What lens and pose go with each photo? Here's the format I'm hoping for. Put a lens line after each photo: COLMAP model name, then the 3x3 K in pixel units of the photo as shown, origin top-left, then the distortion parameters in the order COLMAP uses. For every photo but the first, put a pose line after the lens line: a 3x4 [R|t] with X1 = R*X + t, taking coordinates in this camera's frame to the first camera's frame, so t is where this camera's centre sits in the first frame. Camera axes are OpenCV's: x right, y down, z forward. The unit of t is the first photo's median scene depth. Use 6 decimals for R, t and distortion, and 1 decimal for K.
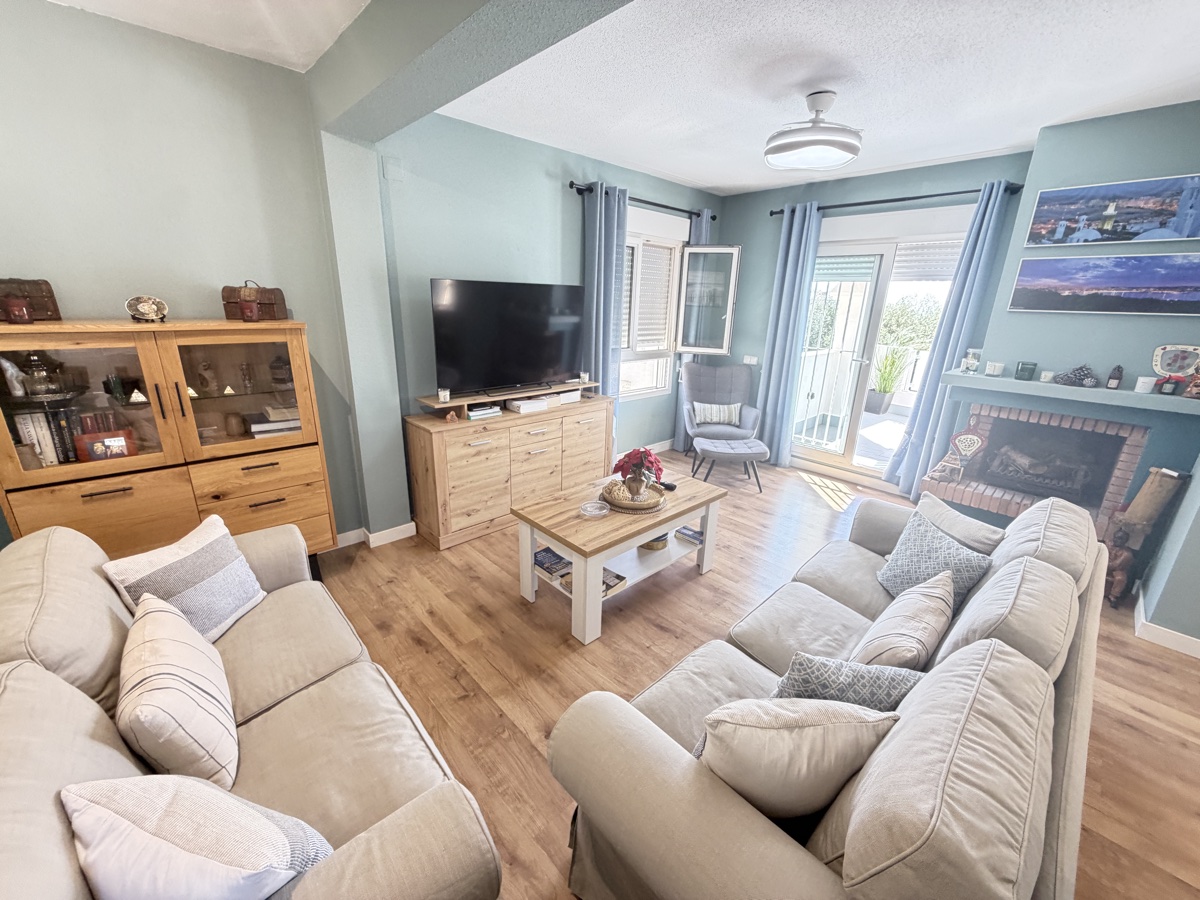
lens RADIAL K [[478.5, 0, 597.9], [0, 478.5, 452.4], [0, 0, 1]] dist [0.000404, -0.000781]
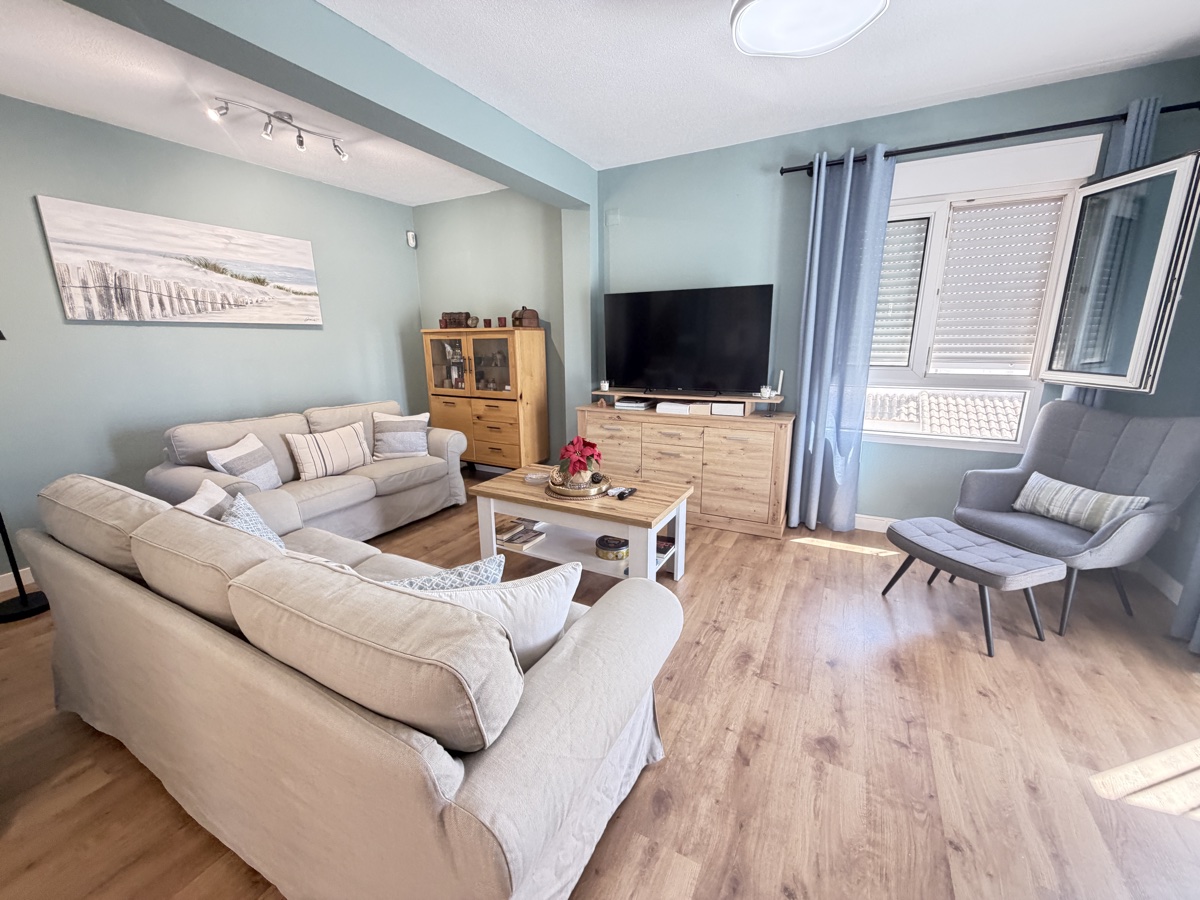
lens RADIAL K [[478.5, 0, 597.9], [0, 478.5, 452.4], [0, 0, 1]] dist [0.000404, -0.000781]
pose [[0.315654, 0.189652, -0.929728, 0.744284], [-0.274737, 0.956120, 0.101759, -0.064183], [0.908230, 0.223310, 0.353907, 0.495304]]
